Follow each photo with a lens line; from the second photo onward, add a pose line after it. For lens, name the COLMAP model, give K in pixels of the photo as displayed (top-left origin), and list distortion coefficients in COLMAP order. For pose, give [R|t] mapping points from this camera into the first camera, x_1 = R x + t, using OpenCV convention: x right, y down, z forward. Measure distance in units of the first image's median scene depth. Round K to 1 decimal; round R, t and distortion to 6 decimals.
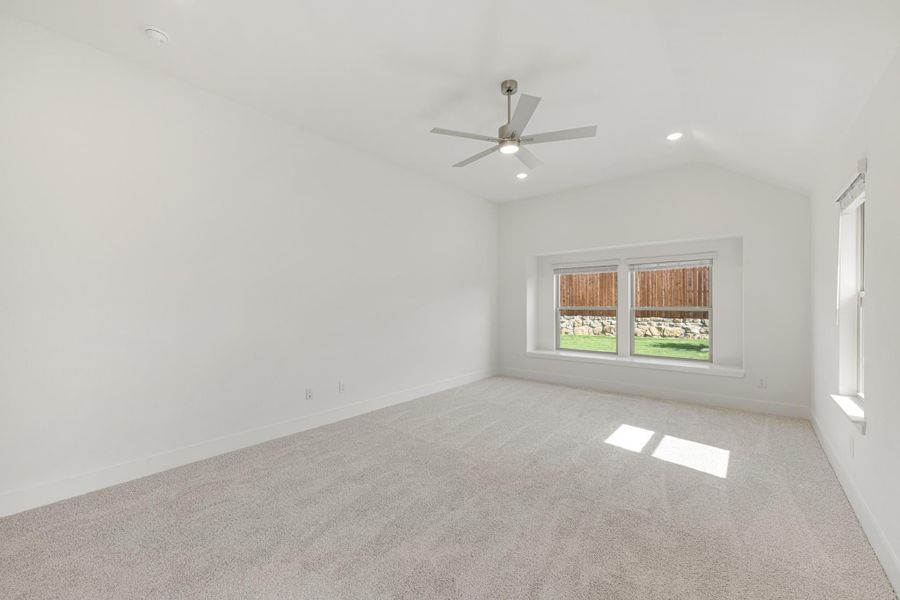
lens RADIAL K [[360.6, 0, 452.9], [0, 360.6, 303.3], [0, 0, 1]] dist [-0.001307, -0.000091]
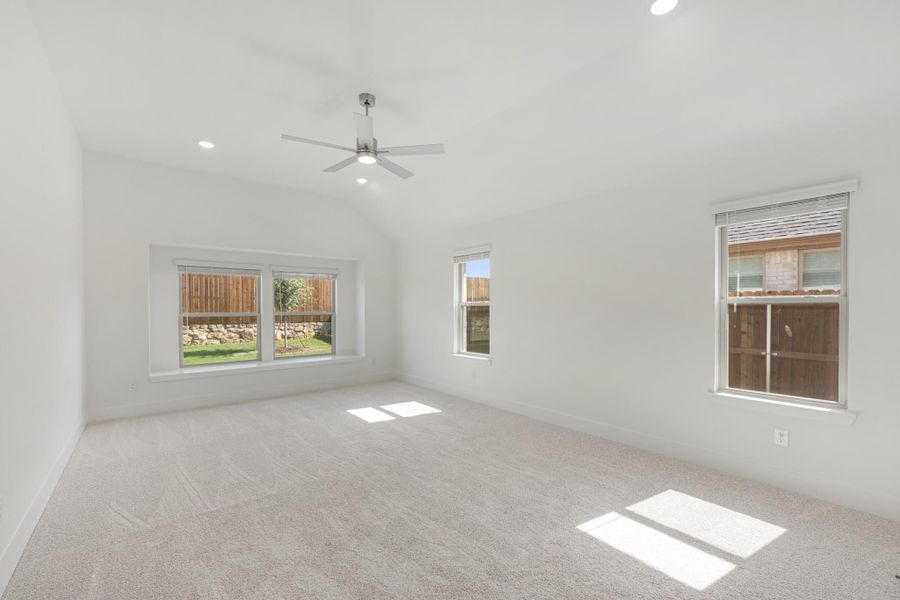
lens RADIAL K [[373.0, 0, 450.9], [0, 373.0, 311.2], [0, 0, 1]] dist [-0.000393, 0.000014]
pose [[0.200319, -0.009575, 0.979684, -0.430950], [0.005785, 0.999946, 0.008590, 0.000811], [-0.979714, 0.003946, 0.200364, 0.277269]]
